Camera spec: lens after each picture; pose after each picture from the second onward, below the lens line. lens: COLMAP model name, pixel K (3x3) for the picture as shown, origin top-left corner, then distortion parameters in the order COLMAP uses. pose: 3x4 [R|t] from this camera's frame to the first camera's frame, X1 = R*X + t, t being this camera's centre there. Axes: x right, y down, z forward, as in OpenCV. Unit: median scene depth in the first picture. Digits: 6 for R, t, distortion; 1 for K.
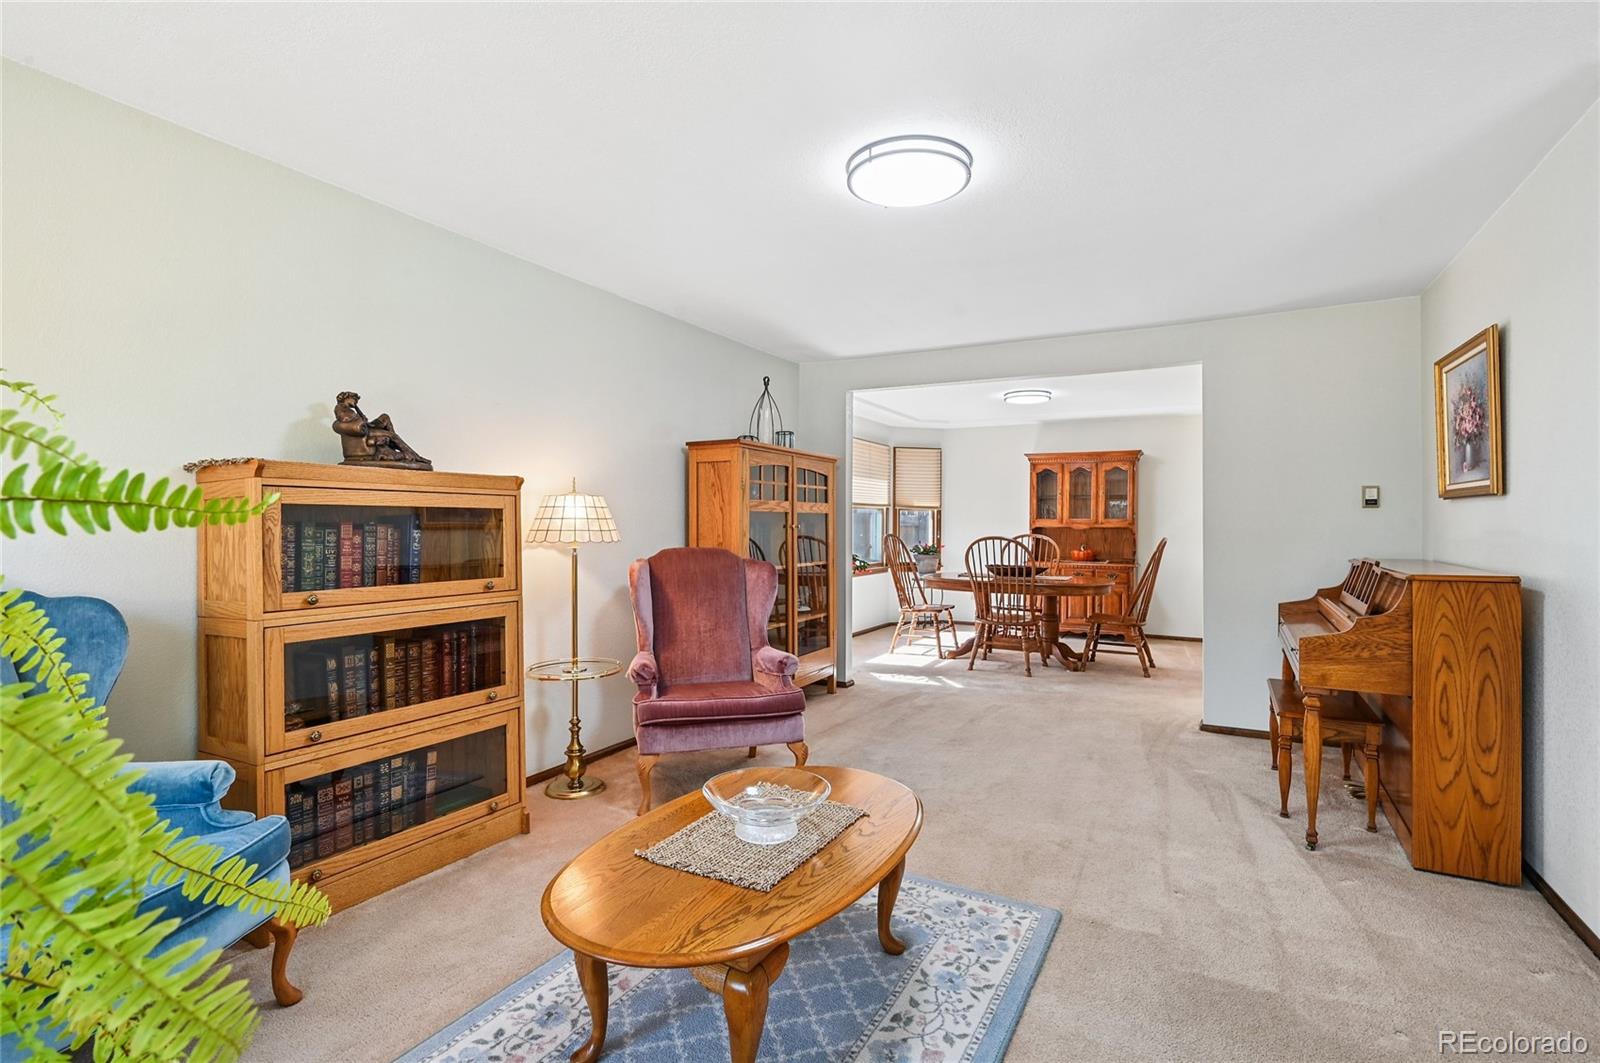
lens RADIAL K [[729.1, 0, 802.3], [0, 729.1, 528.5], [0, 0, 1]] dist [0.000495, -0.000477]
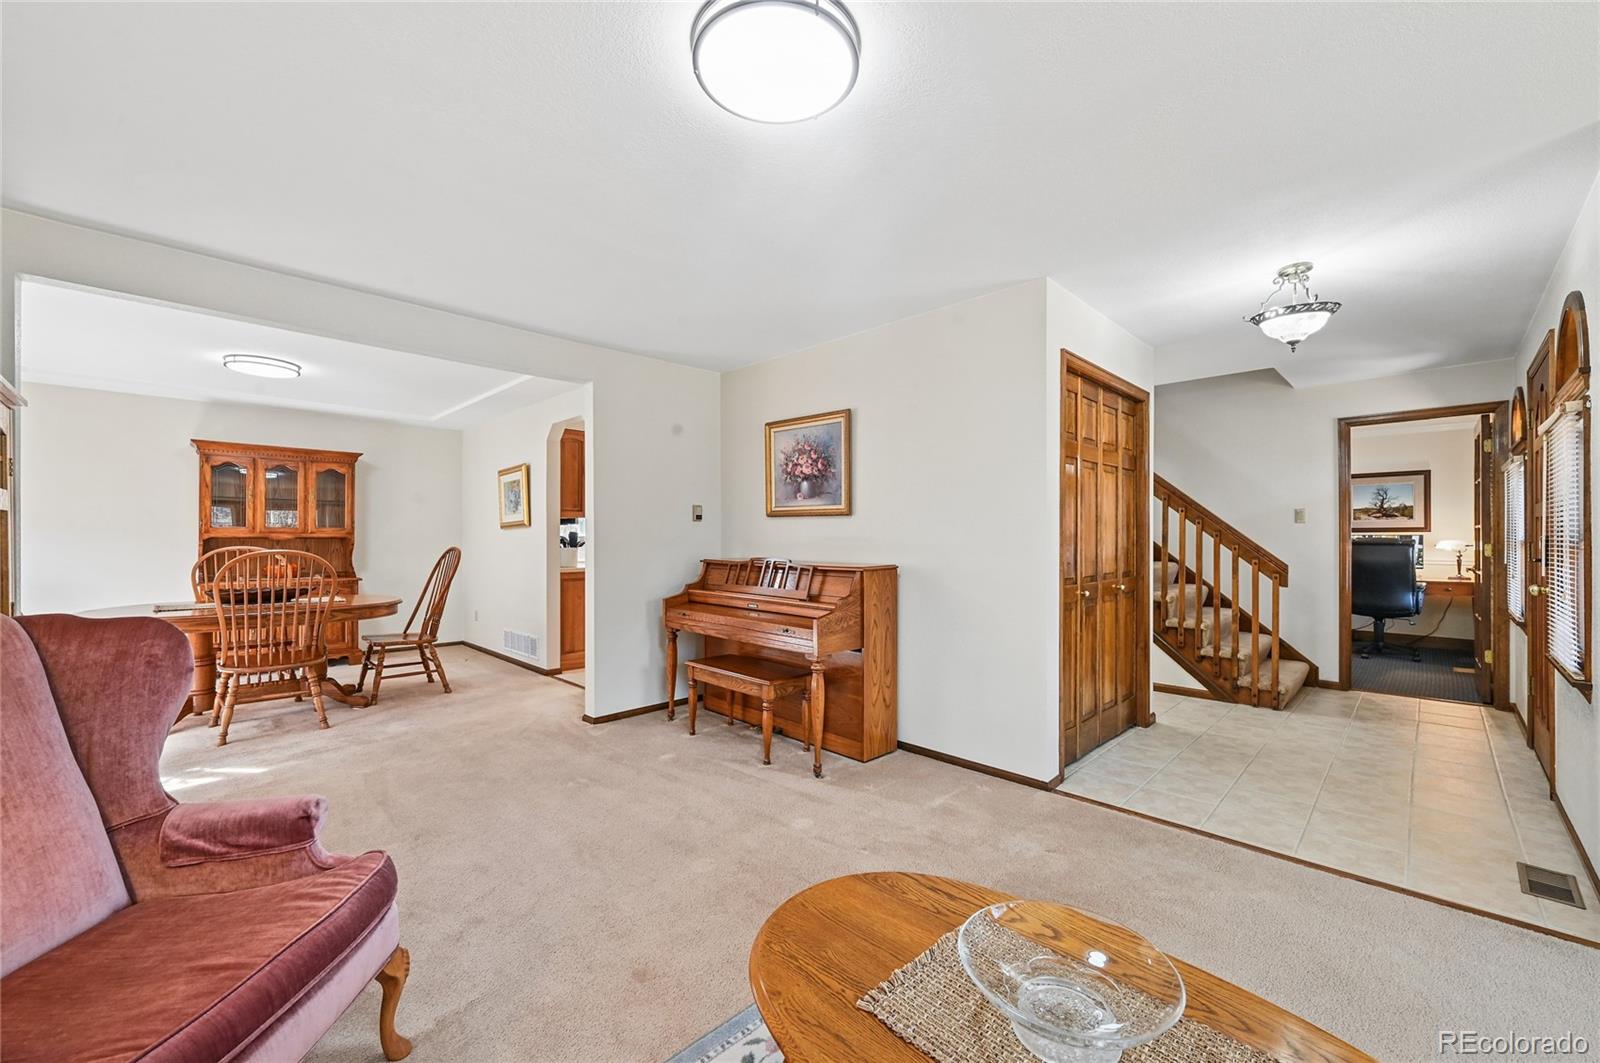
lens RADIAL K [[641.6, 0, 787.4], [0, 641.6, 531.2], [0, 0, 1]] dist [-0.002098, -0.000093]
pose [[0.290465, 0.000760, 0.956885, -0.172040], [0.006731, 0.999973, -0.002837, -0.003016], [-0.956862, 0.007265, 0.290452, 0.277040]]
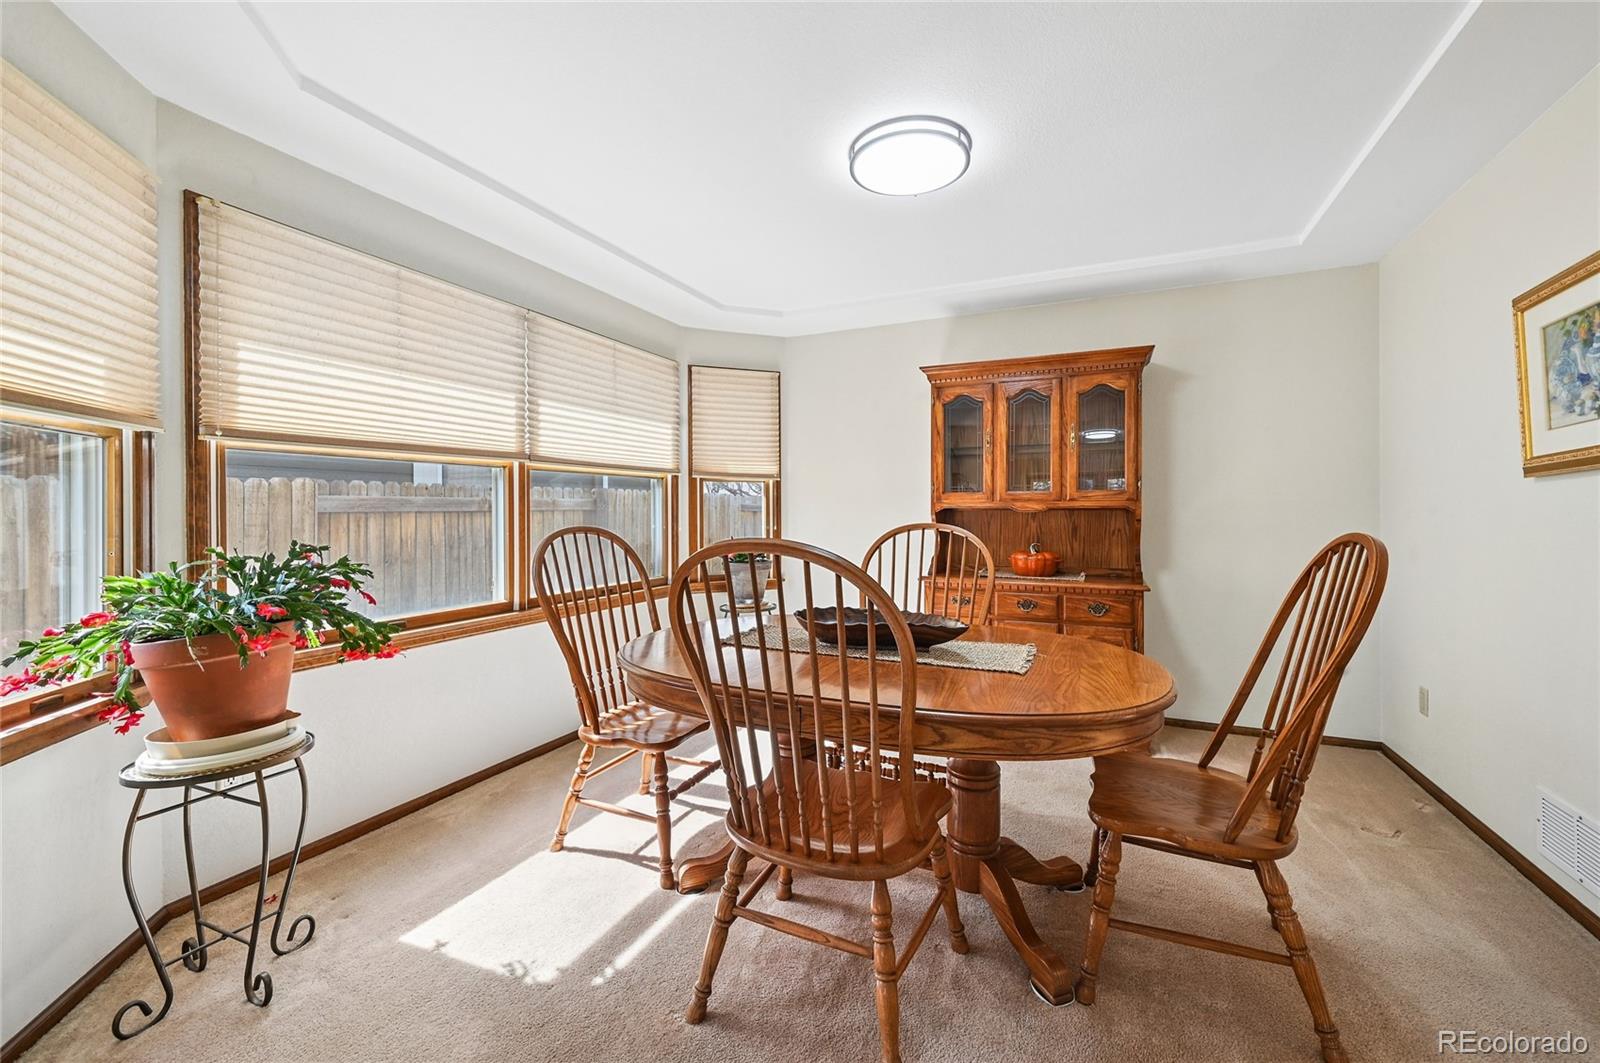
lens RADIAL K [[641.6, 0, 828.8], [0, 641.6, 514.8], [0, 0, 1]] dist [-0.002098, -0.000093]
pose [[0.994077, -0.008958, 0.108311, 0.228340], [0.009357, 0.999951, -0.003176, 0.003479], [-0.108277, 0.004170, 0.994112, 0.669388]]
